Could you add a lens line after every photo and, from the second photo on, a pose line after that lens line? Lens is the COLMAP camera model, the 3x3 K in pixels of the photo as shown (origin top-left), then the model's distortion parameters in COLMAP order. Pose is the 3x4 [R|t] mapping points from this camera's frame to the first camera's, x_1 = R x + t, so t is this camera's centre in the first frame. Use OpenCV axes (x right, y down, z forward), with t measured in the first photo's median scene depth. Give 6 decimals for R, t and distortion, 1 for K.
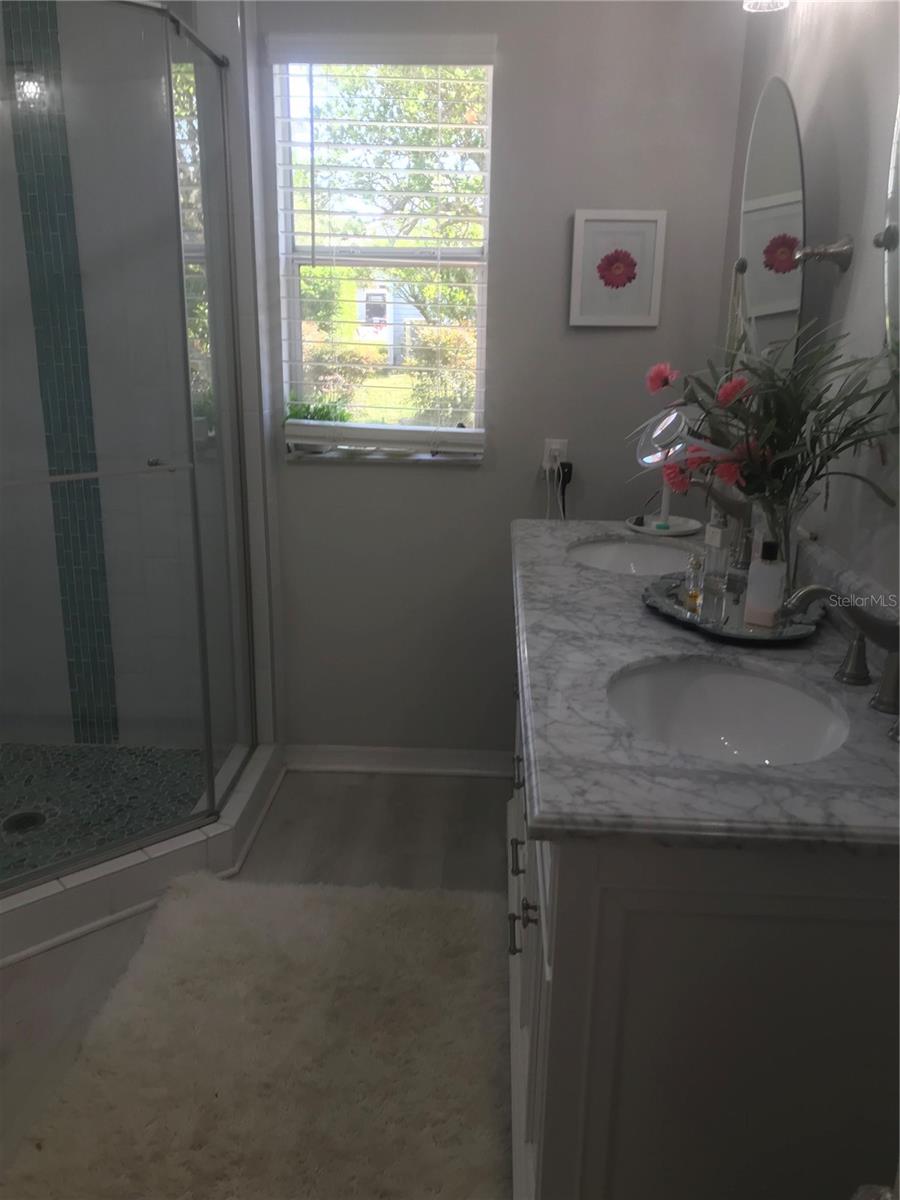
lens RADIAL K [[968.6, 0, 458.8], [0, 968.6, 602.7], [0, 0, 1]] dist [0.041595, -0.031531]
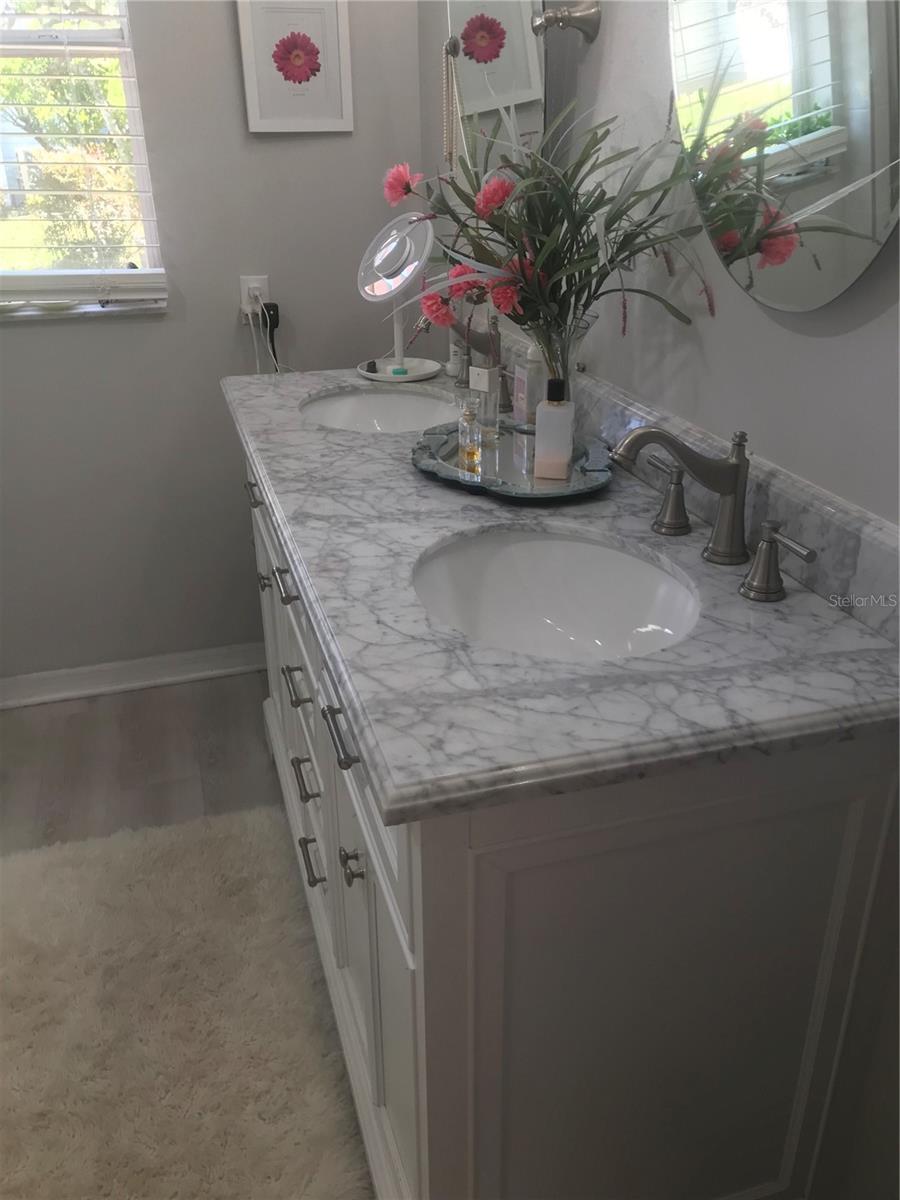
lens RADIAL K [[968.6, 0, 449.4], [0, 968.6, 598.7], [0, 0, 1]] dist [0.041595, -0.031531]
pose [[0.945510, -0.160694, 0.283174, -0.026361], [0.116351, 0.979052, 0.167094, -0.017528], [-0.304093, -0.125042, 0.944400, 0.127702]]
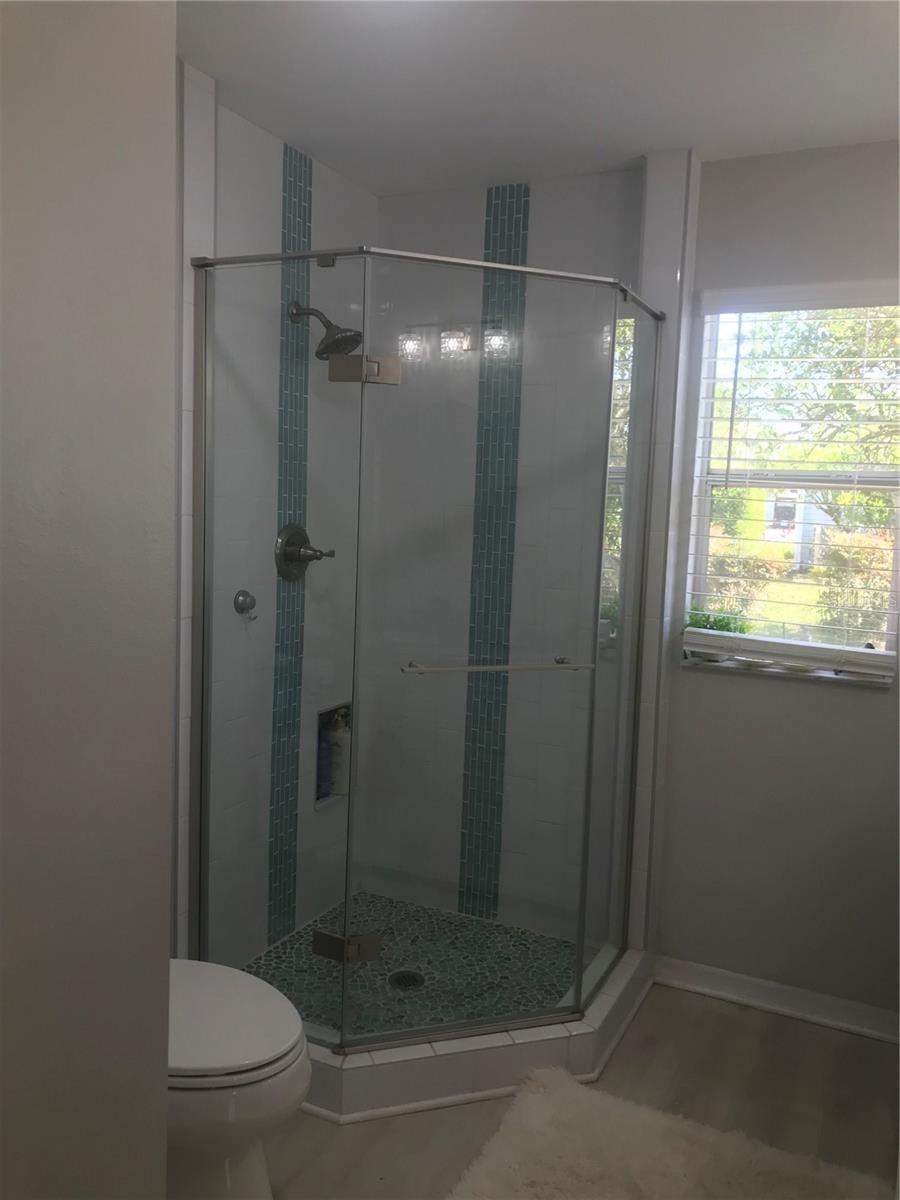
lens RADIAL K [[968.6, 0, 457.7], [0, 968.6, 601.7], [0, 0, 1]] dist [0.041595, -0.031531]
pose [[0.919063, 0.056342, -0.390063, 0.001648], [-0.132356, 0.976371, -0.170827, -0.007064], [0.371221, 0.208628, 0.904803, -0.041867]]
